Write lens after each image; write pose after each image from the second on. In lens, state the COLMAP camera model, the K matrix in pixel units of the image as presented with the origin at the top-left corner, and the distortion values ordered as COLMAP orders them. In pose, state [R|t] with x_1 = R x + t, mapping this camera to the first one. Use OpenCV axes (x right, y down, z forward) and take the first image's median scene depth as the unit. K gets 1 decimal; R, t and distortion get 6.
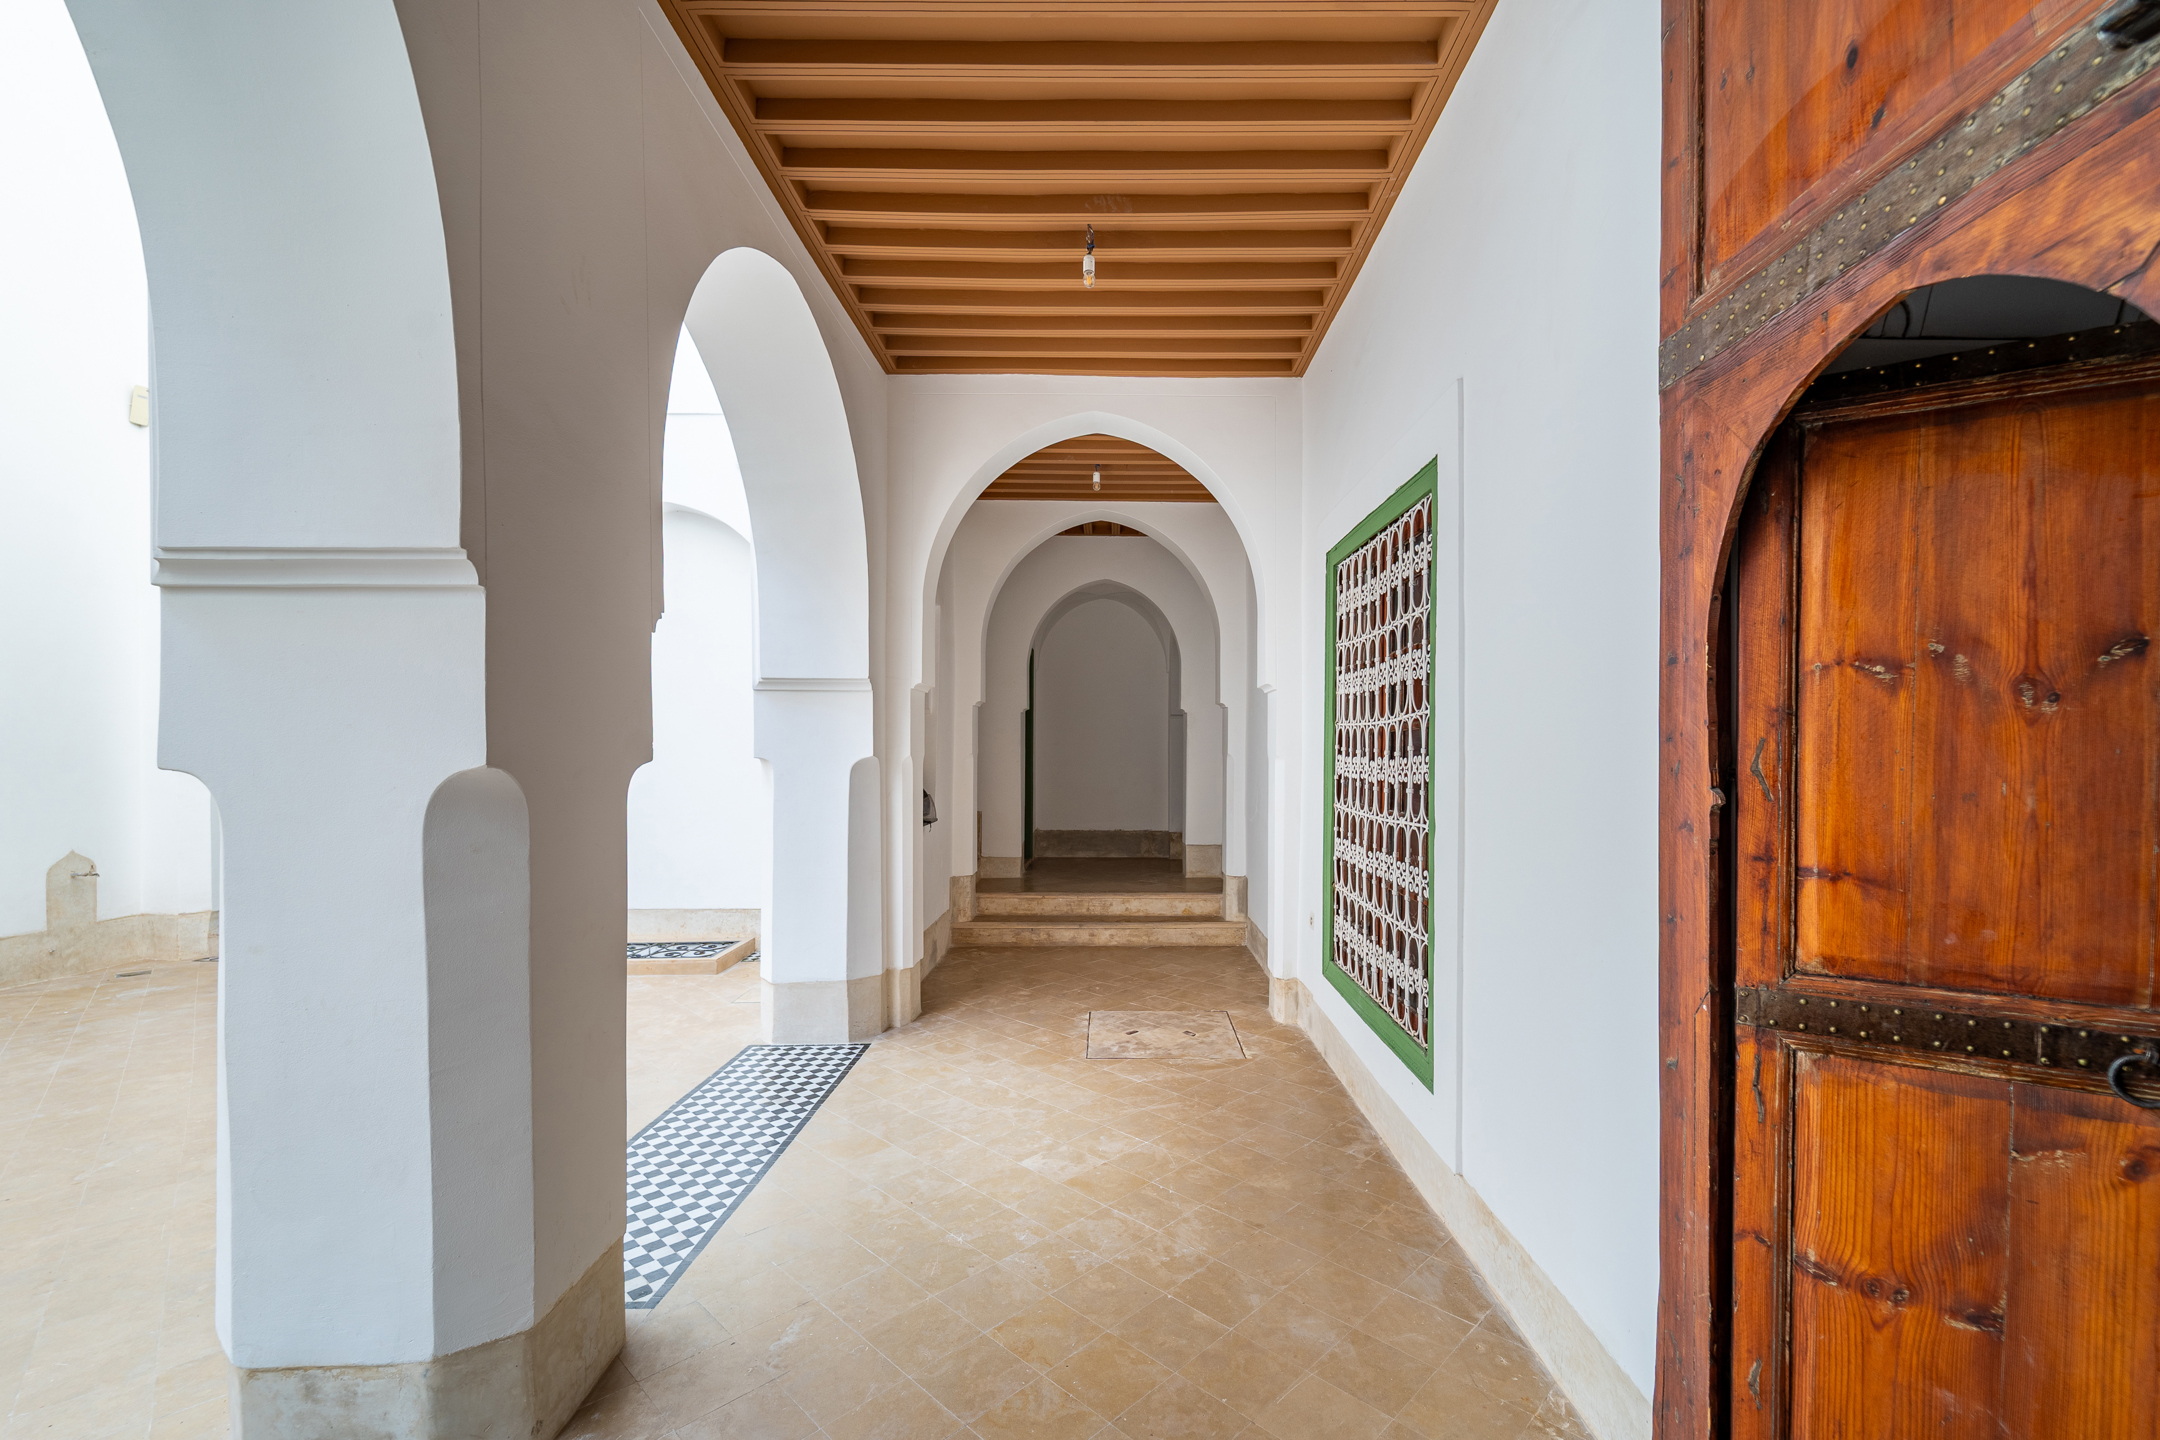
lens RADIAL K [[895.7, 0, 1105.9], [0, 895.7, 781.1], [0, 0, 1]] dist [0.003357, -0.002501]
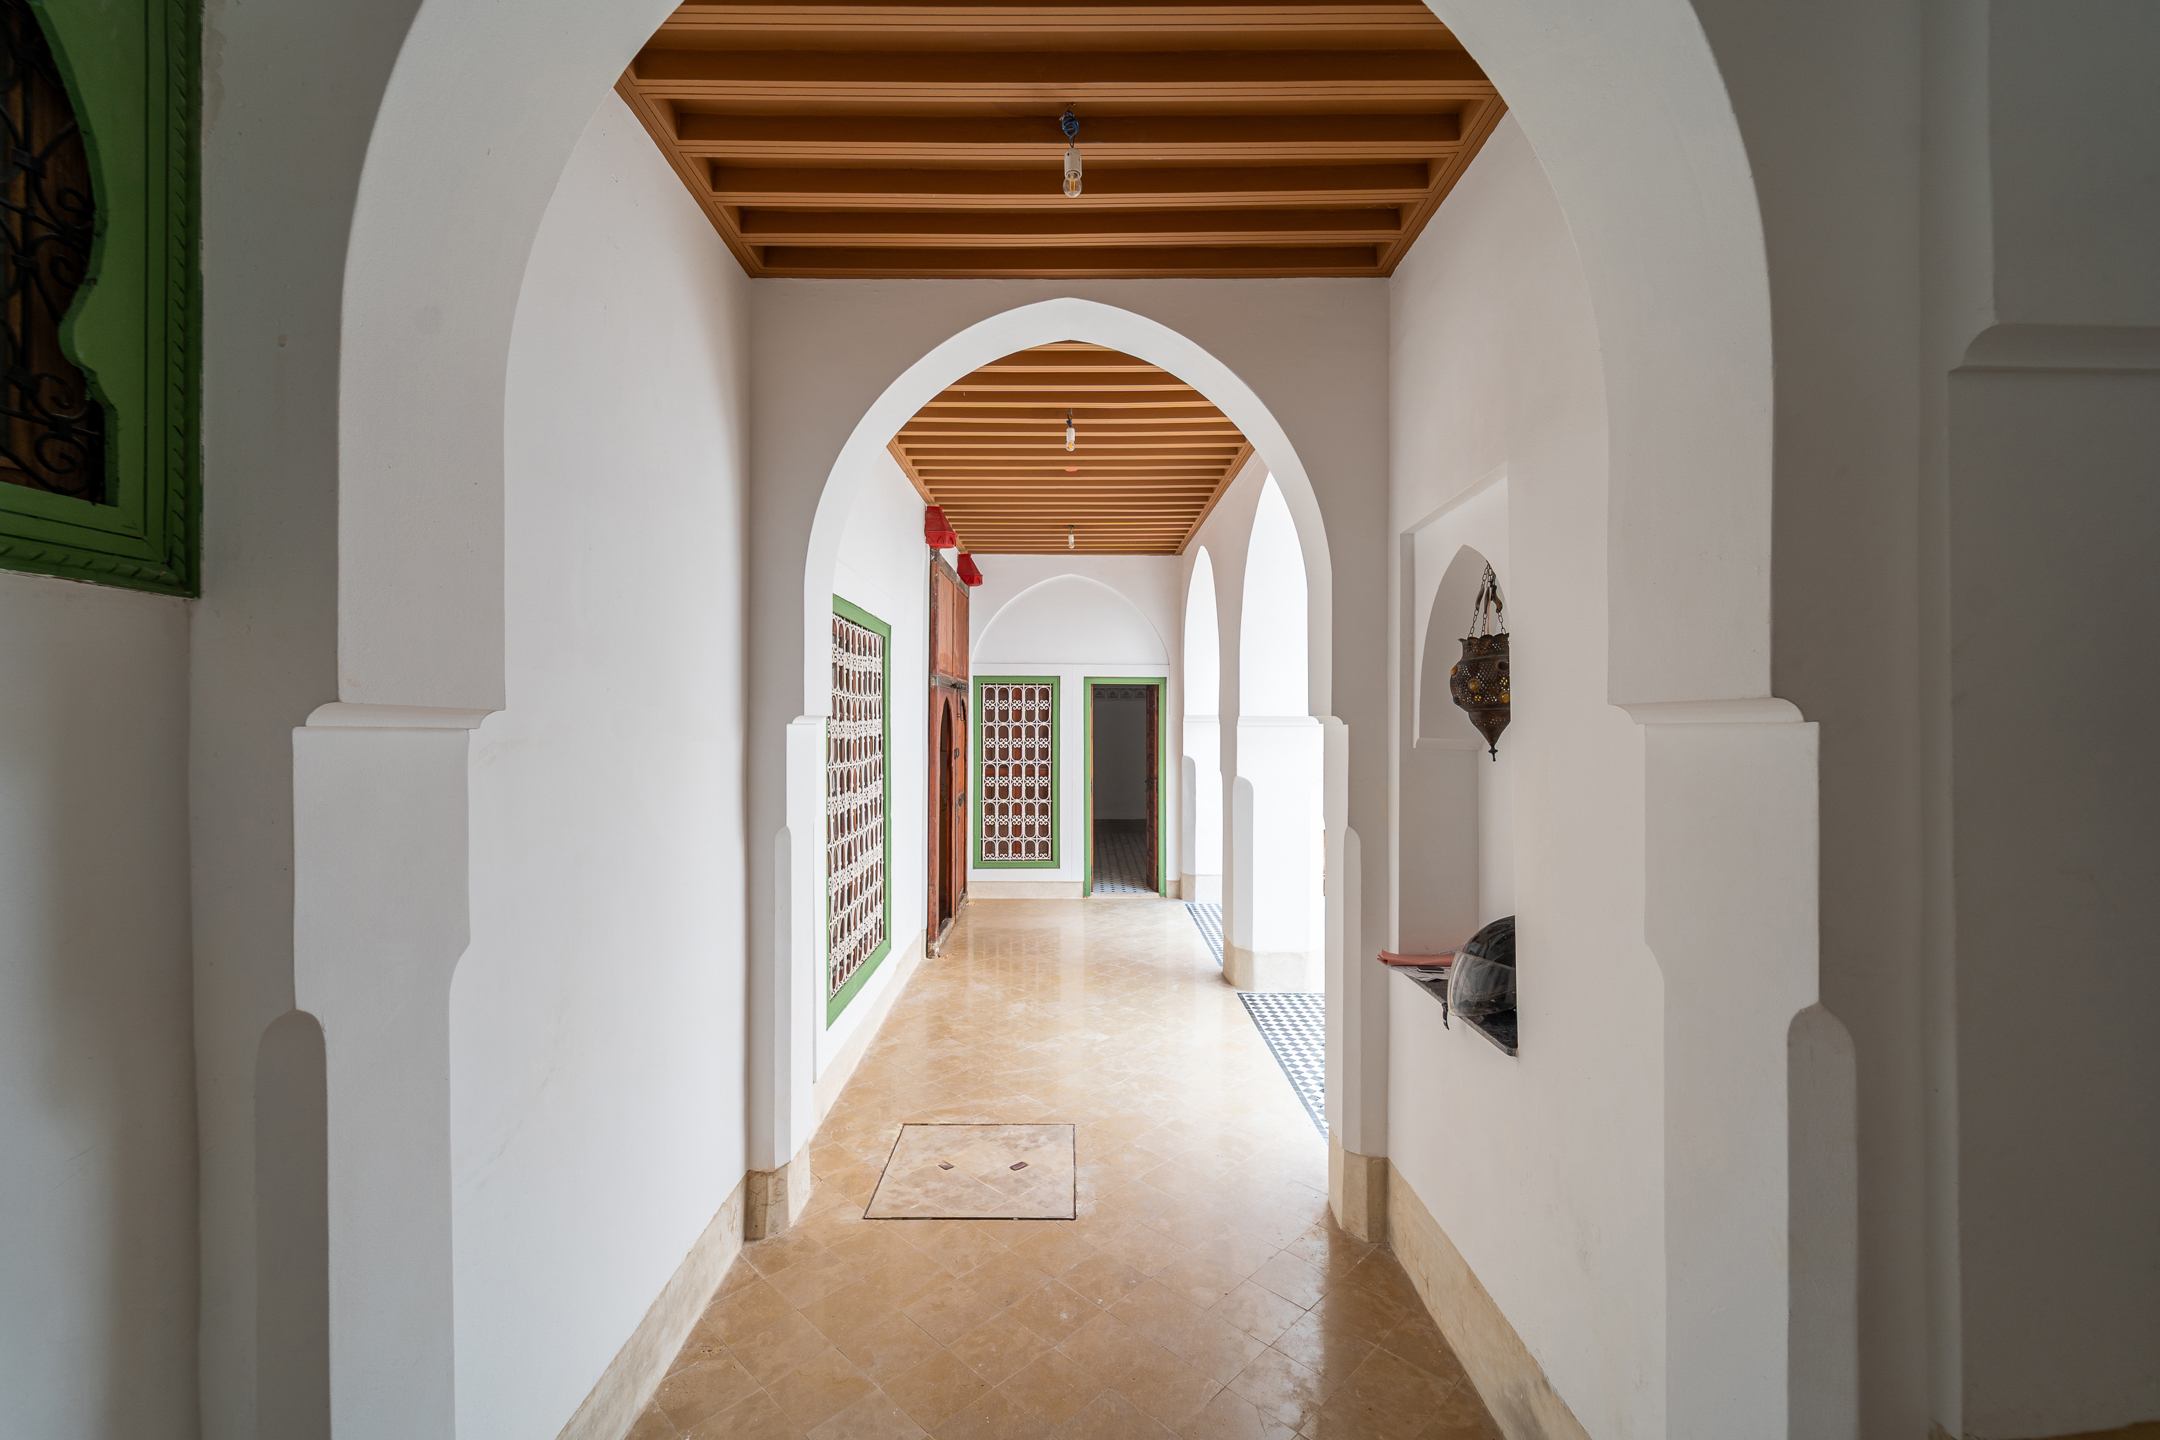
lens RADIAL K [[895.7, 0, 1078.0], [0, 895.7, 706.7], [0, 0, 1]] dist [0.003357, -0.002501]
pose [[-0.999918, 0.001332, -0.012743, -0.013950], [0.001091, 0.999821, 0.018903, -0.142888], [0.012766, 0.018887, -0.999740, 1.904854]]
